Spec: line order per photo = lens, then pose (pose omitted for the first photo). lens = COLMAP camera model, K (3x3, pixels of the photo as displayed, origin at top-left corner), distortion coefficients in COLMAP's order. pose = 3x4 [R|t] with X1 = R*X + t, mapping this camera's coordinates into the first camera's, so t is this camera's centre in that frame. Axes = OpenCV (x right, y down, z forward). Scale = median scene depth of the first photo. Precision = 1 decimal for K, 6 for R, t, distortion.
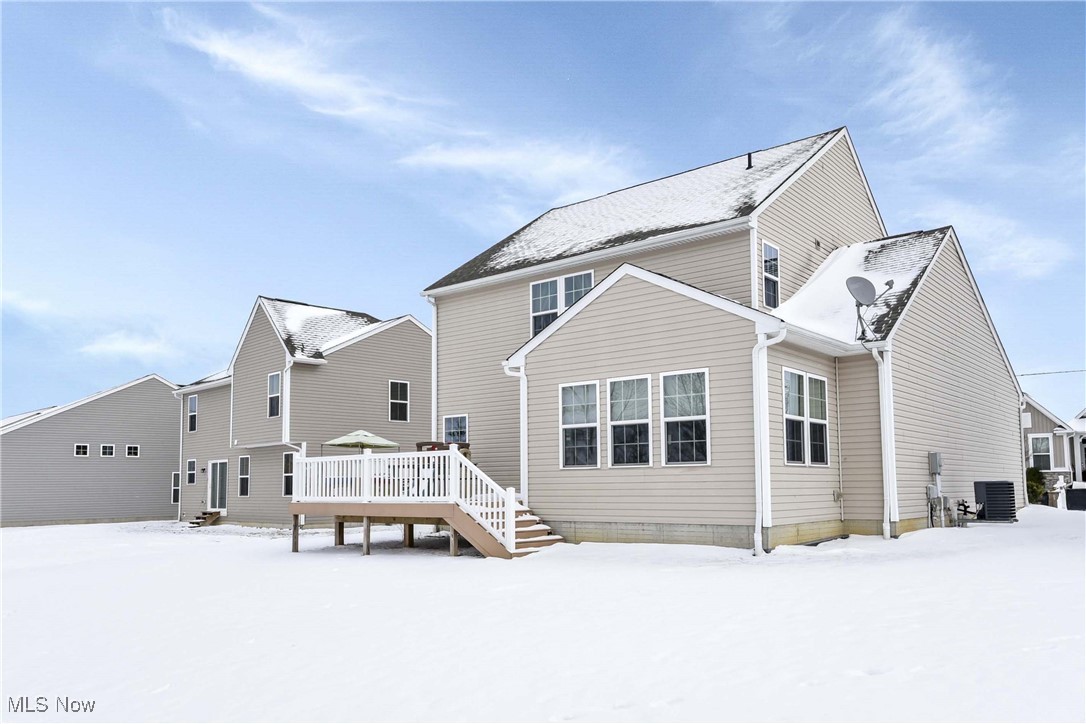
lens RADIAL K [[814.1, 0, 543.0], [0, 814.1, 362.0], [0, 0, 1]] dist [0.001504, -0.000521]
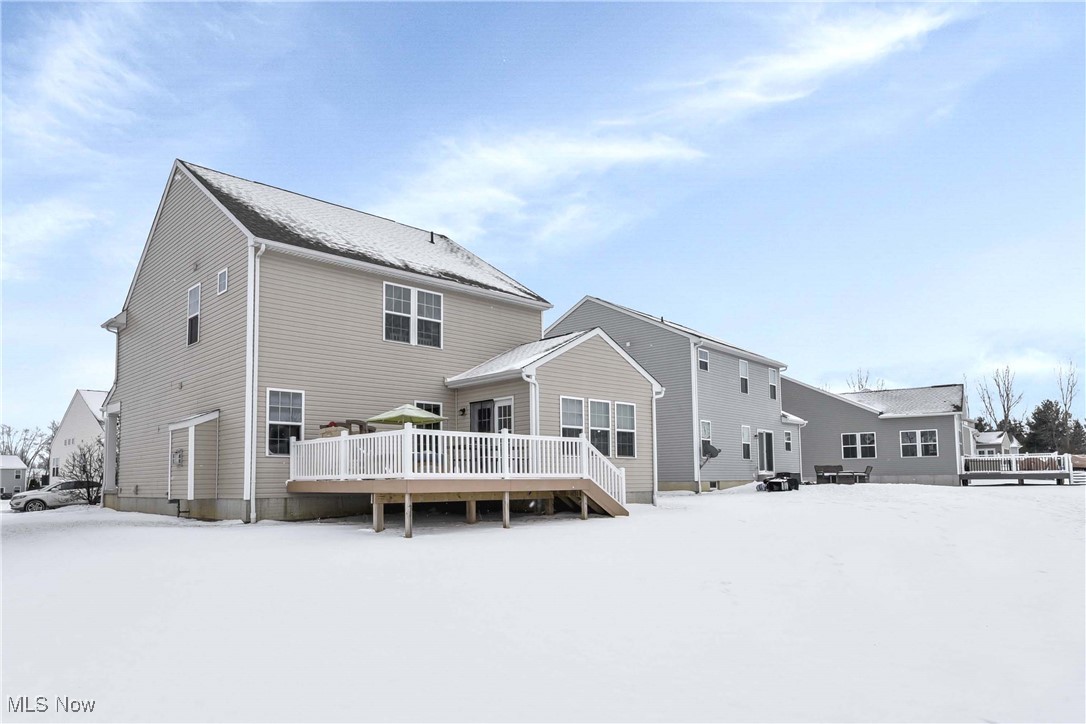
lens RADIAL K [[711.2, 0, 543.0], [0, 711.2, 362.0], [0, 0, 1]] dist [0.000680, -0.000012]
pose [[0.128073, 0.177185, 0.975809, -0.777882], [-0.138565, 0.977458, -0.159298, 0.111724], [-0.982037, -0.114811, 0.149737, 0.564626]]
